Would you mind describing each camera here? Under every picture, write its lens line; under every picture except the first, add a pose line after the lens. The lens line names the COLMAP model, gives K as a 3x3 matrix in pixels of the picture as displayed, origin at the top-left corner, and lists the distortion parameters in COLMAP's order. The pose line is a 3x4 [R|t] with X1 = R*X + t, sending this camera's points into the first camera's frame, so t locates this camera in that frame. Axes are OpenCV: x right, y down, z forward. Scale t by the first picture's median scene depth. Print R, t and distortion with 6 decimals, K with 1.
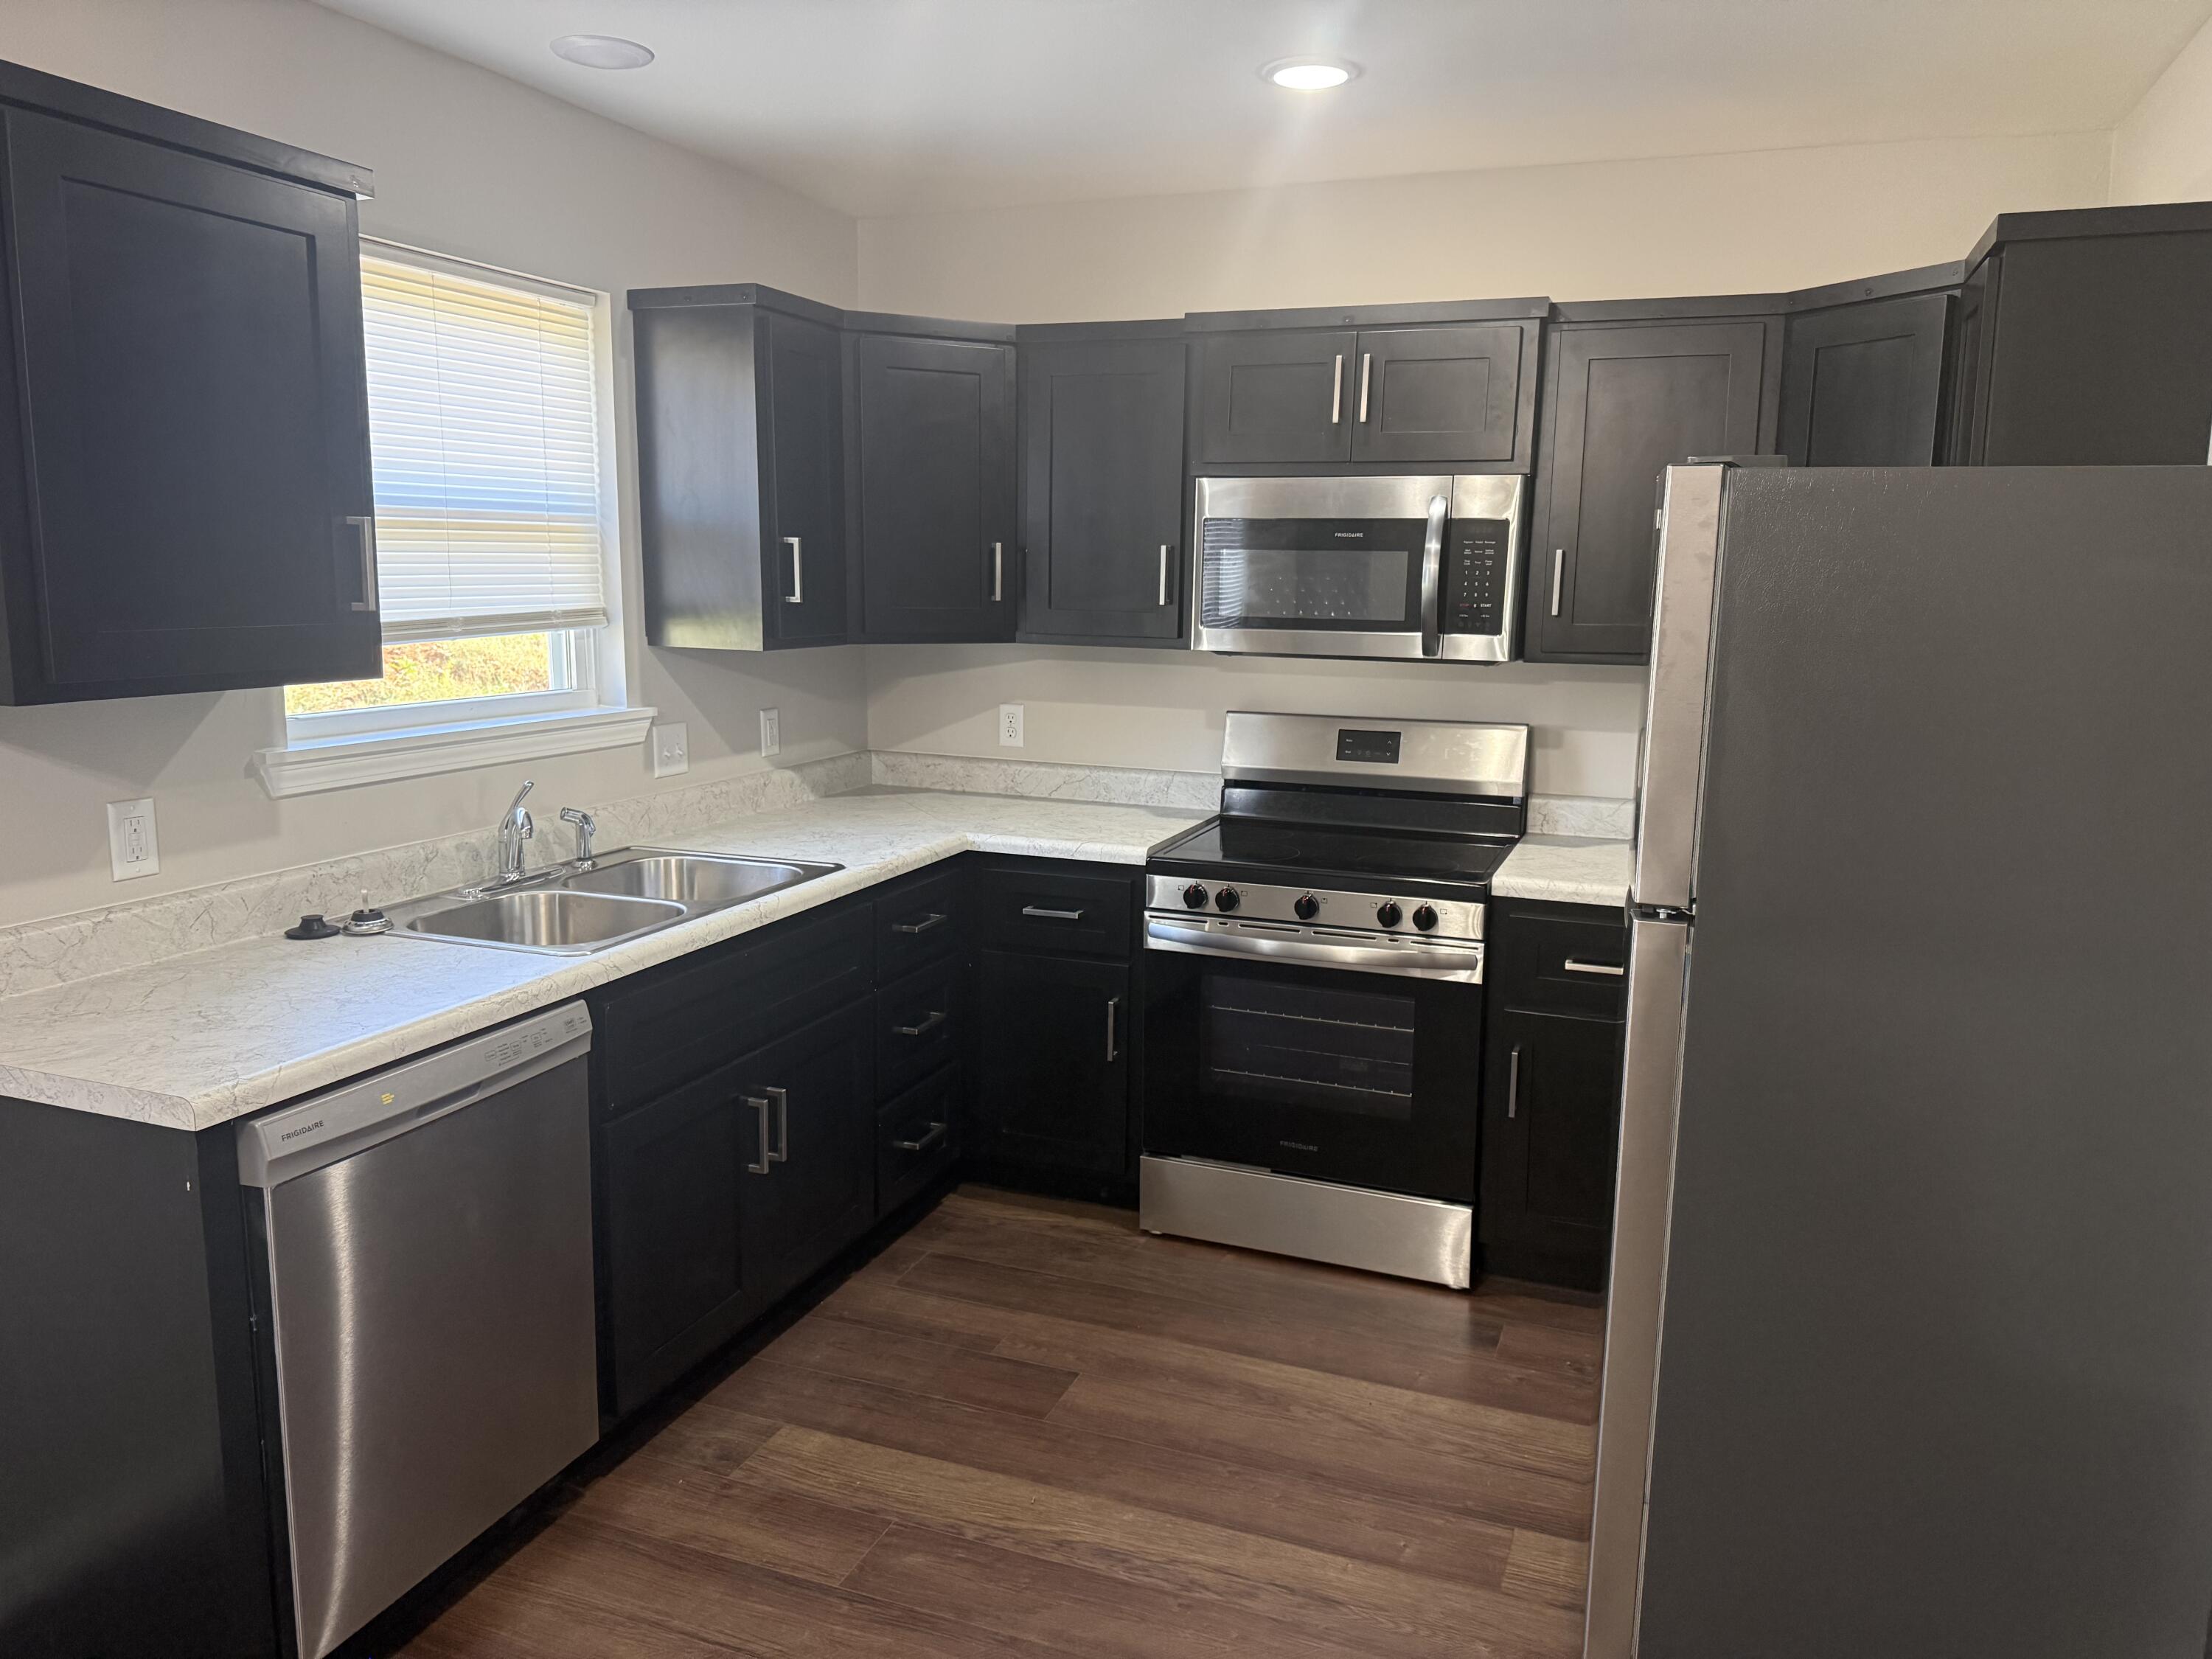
lens RADIAL K [[1564.1, 0, 1093.2], [0, 1564.1, 827.2], [0, 0, 1]] dist [0.050920, -0.024062]
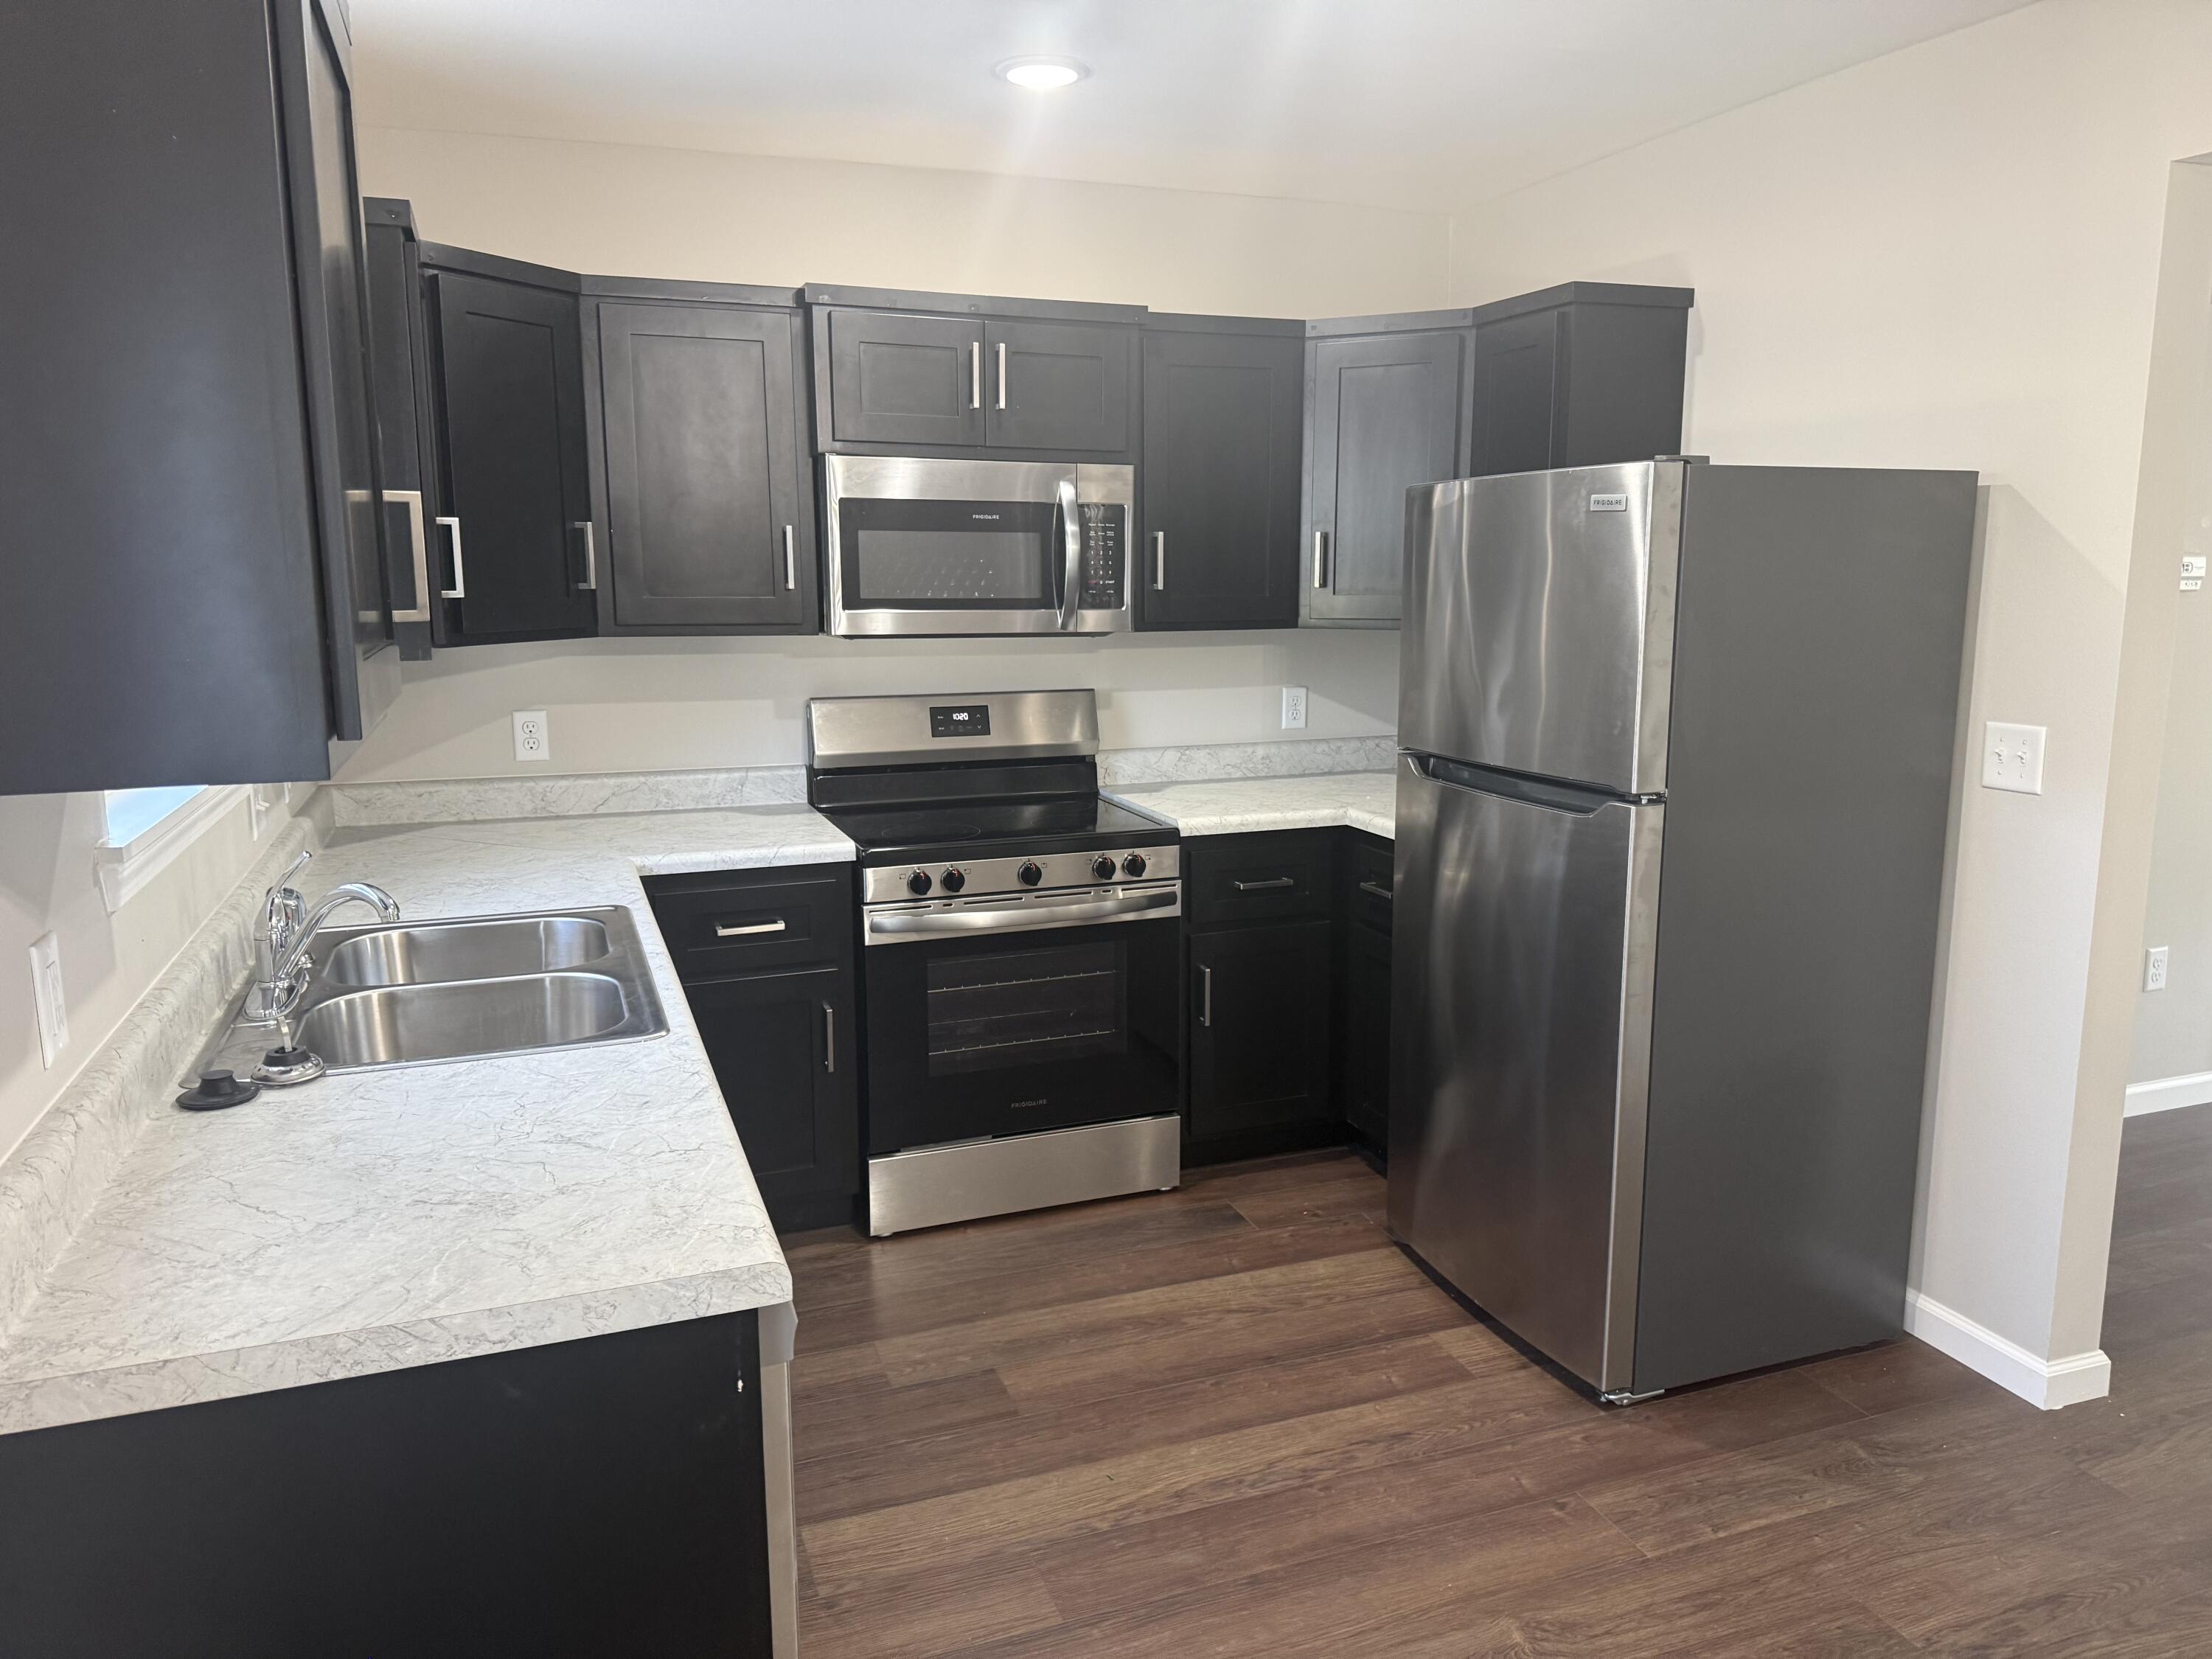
lens RADIAL K [[1564.1, 0, 1094.6], [0, 1564.1, 830.8], [0, 0, 1]] dist [0.050920, -0.024062]
pose [[0.744603, -0.129973, 0.654731, -0.509964], [0.123153, 0.990771, 0.056623, -0.031146], [-0.656048, 0.038471, 0.753738, 0.182091]]
